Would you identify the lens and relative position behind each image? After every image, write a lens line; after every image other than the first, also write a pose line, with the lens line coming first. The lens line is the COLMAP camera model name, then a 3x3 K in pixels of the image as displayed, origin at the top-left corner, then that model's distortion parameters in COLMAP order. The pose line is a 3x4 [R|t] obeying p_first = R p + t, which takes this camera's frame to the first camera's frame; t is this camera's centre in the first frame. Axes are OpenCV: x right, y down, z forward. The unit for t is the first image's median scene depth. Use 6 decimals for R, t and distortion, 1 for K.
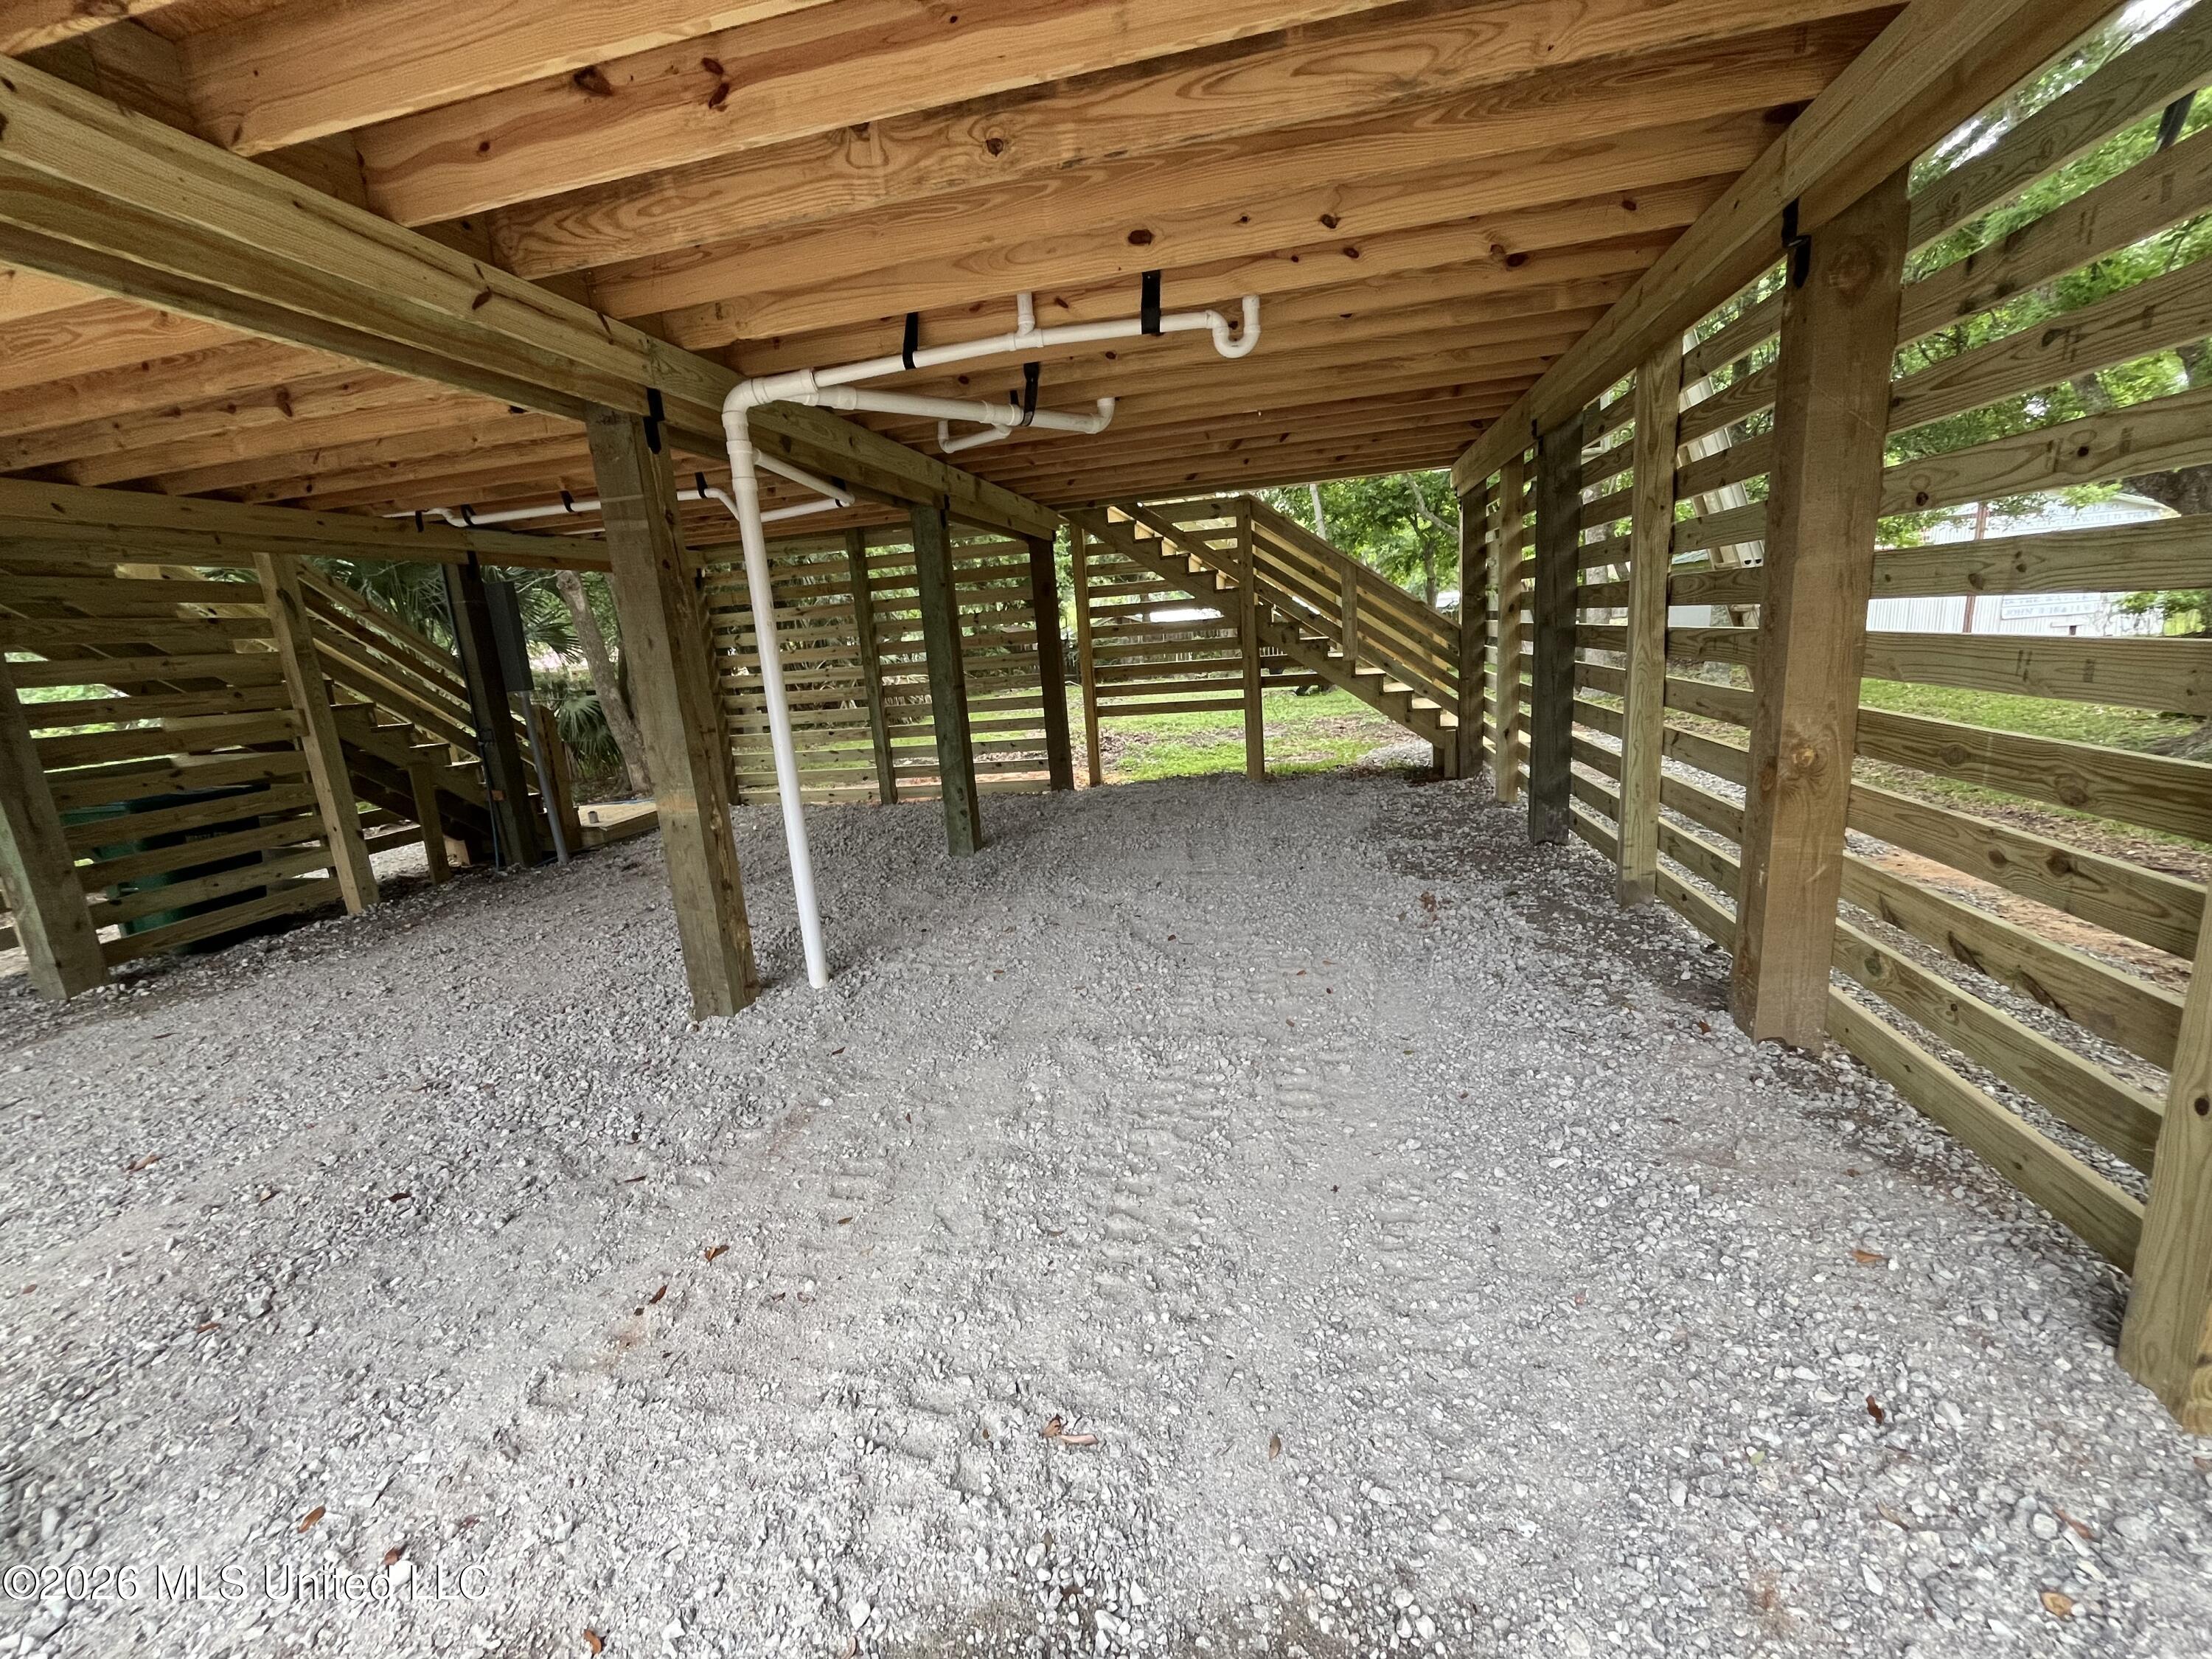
lens RADIAL K [[903.4, 0, 1090.7], [0, 903.4, 838.0], [0, 0, 1]] dist [0.000219, 0.000166]
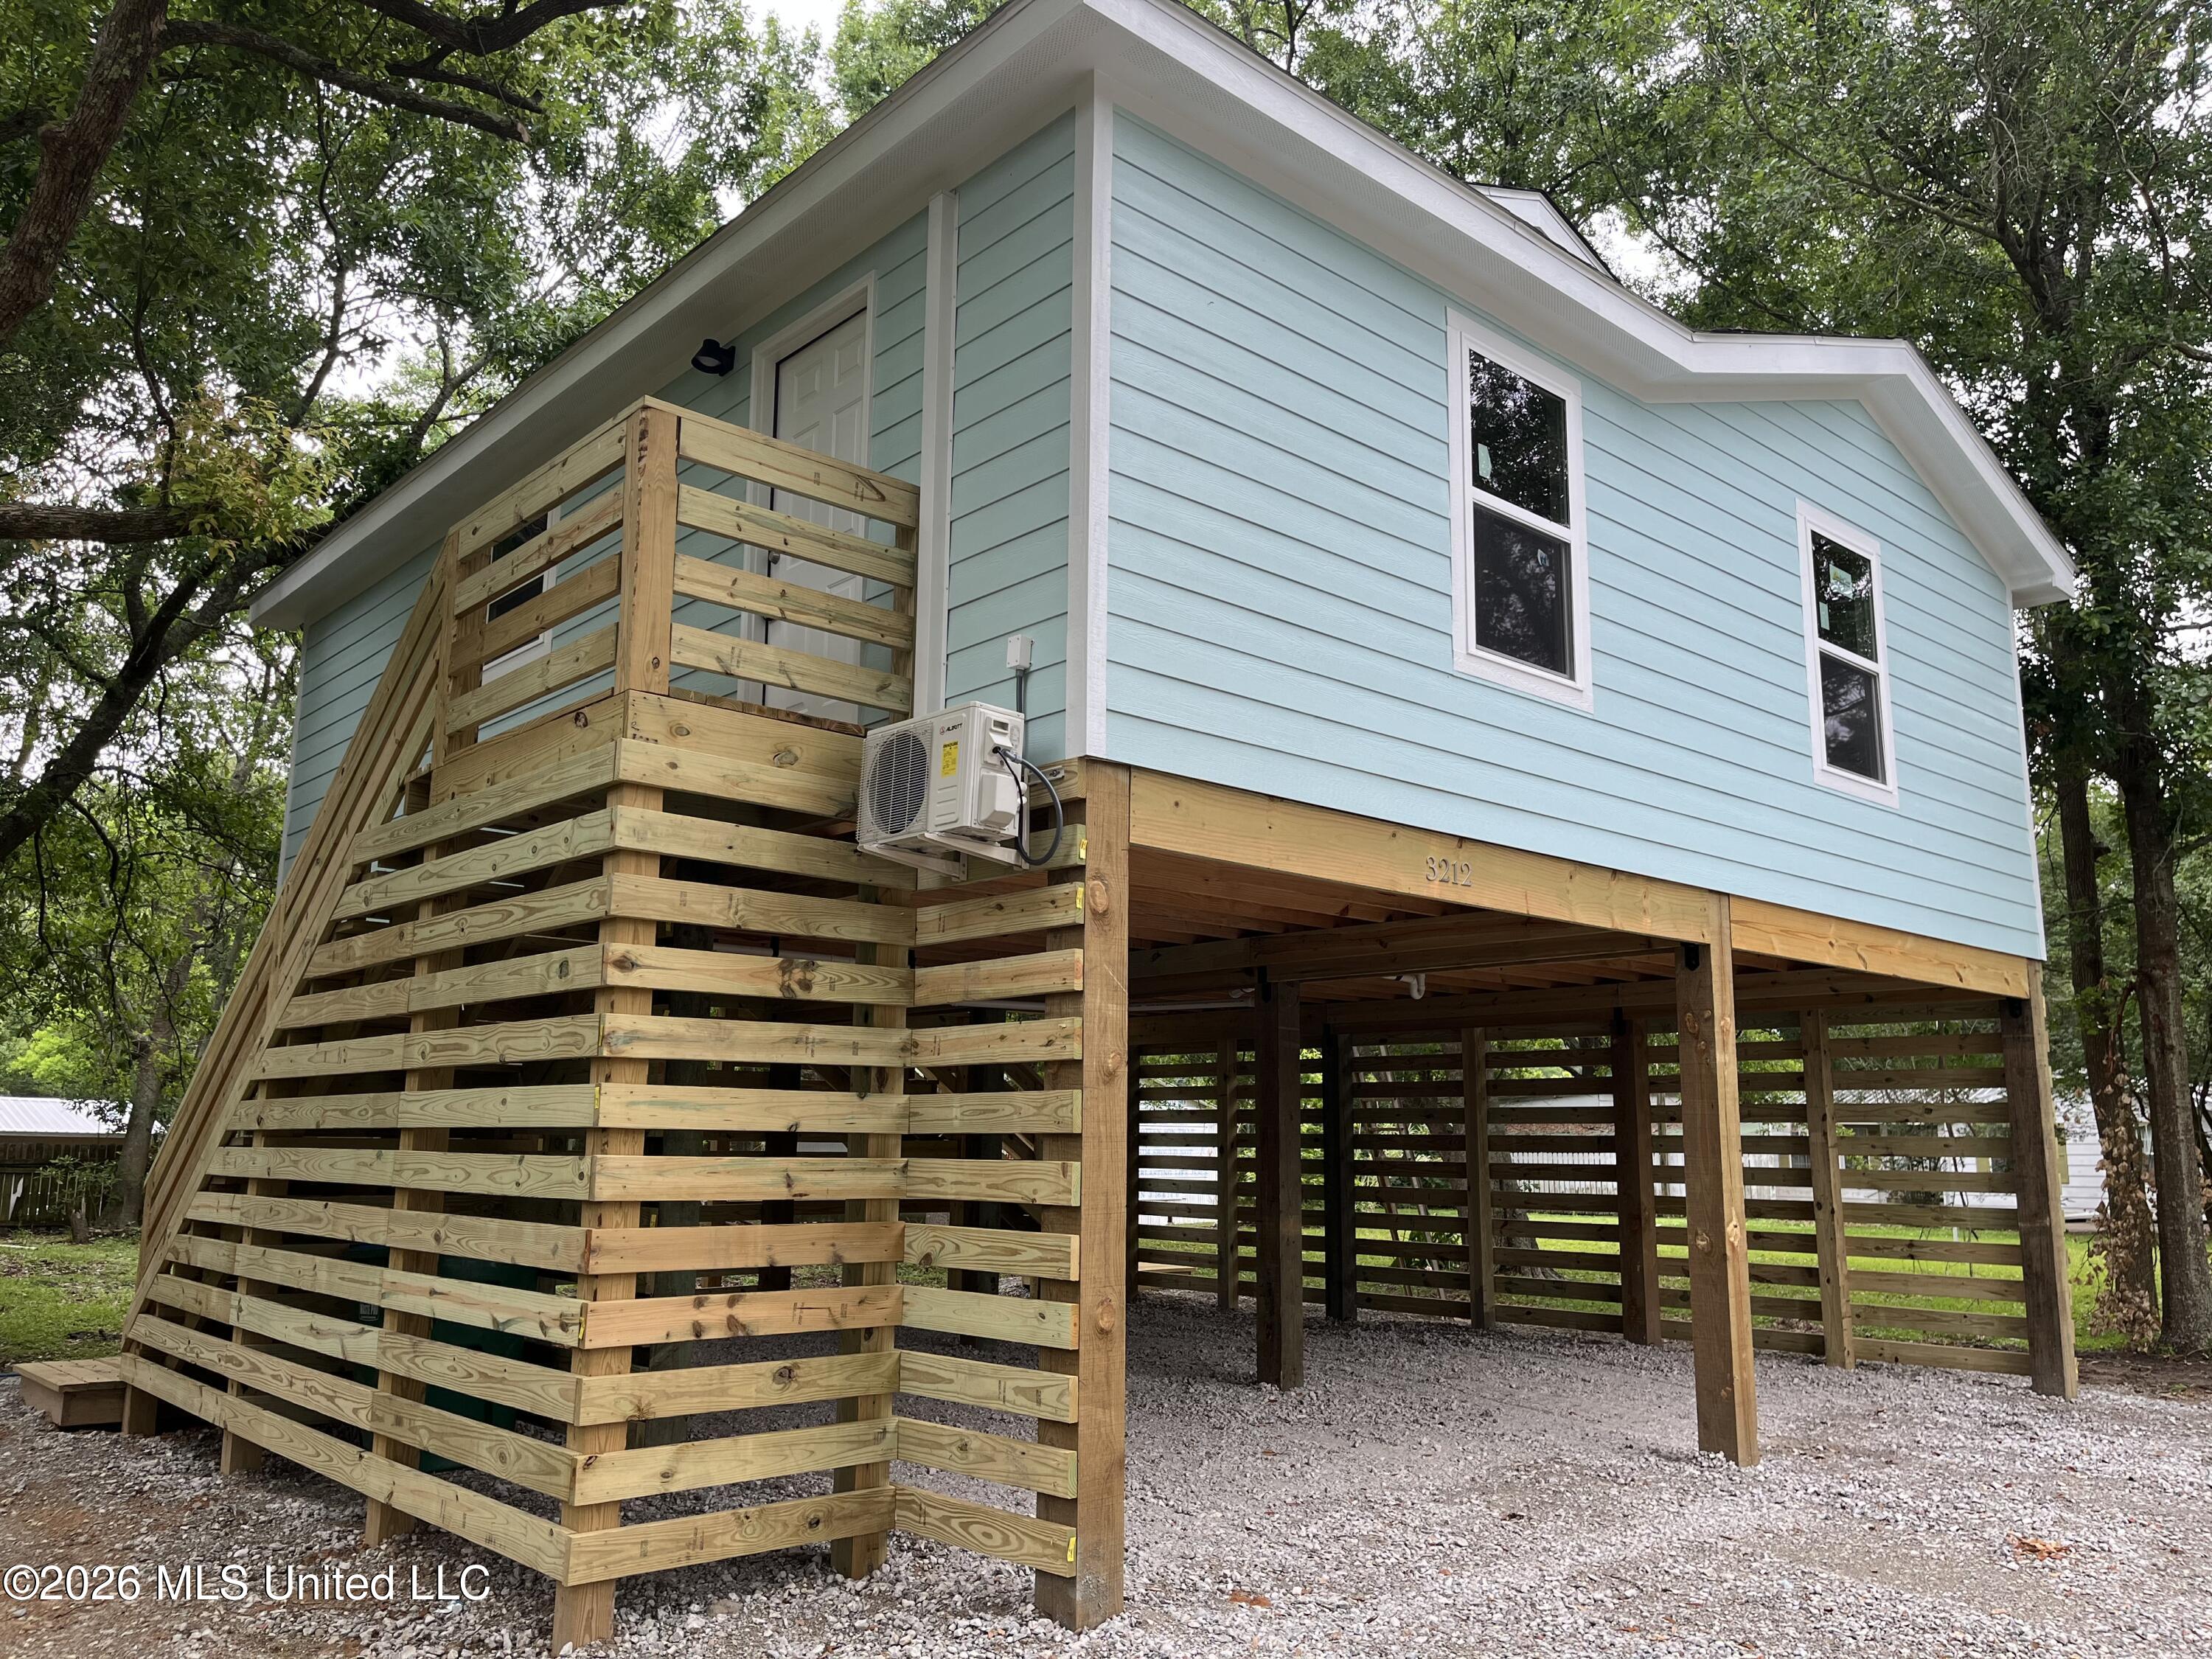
lens RADIAL K [[1670.1, 0, 1143.2], [0, 1670.1, 841.2], [0, 0, 1]] dist [0.033872, -0.001545]
pose [[0.565620, 0.230335, 0.791846, -2.167871], [0.129225, 0.923584, -0.360962, 0.251946], [-0.814479, 0.306494, 0.492632, -0.255267]]
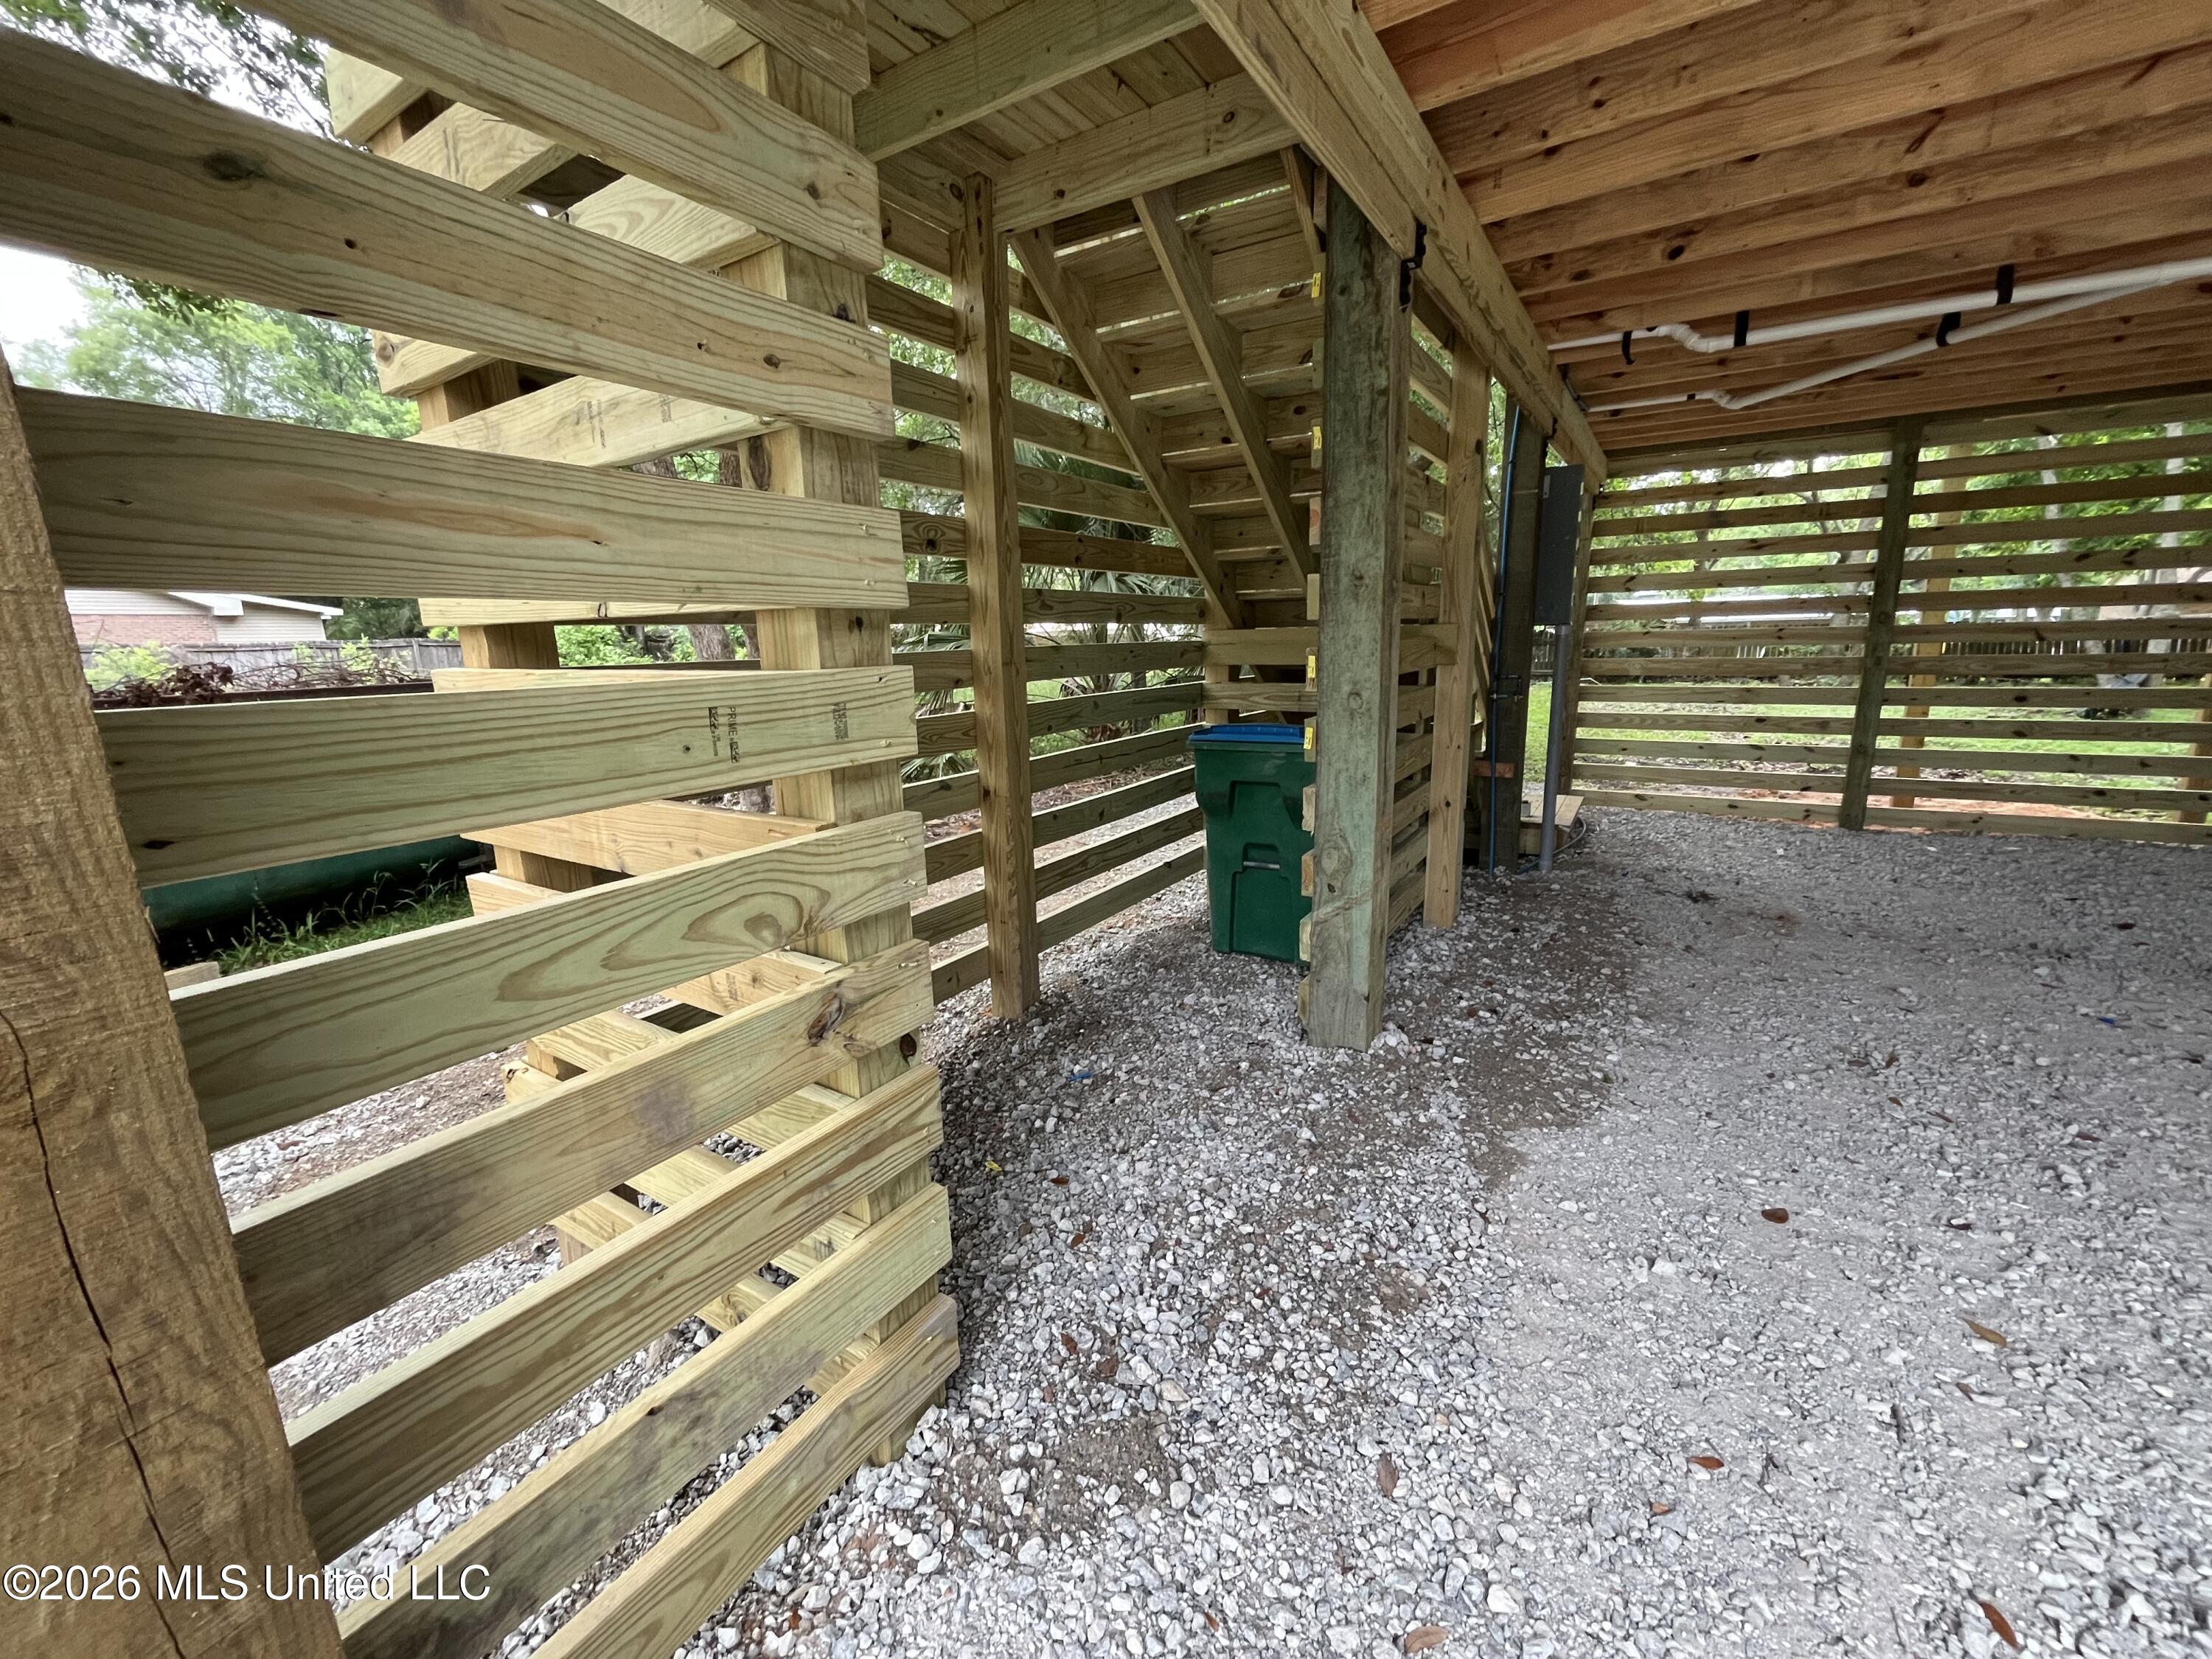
lens RADIAL K [[894.9, 0, 1098.6], [0, 894.9, 829.9], [0, 0, 1]] dist [-0.001482, -0.000360]
pose [[0.936808, 0.124595, -0.326905, -1.091253], [-0.123102, 0.992070, 0.025342, 0.033785], [0.327470, 0.016502, 0.944718, 0.345501]]
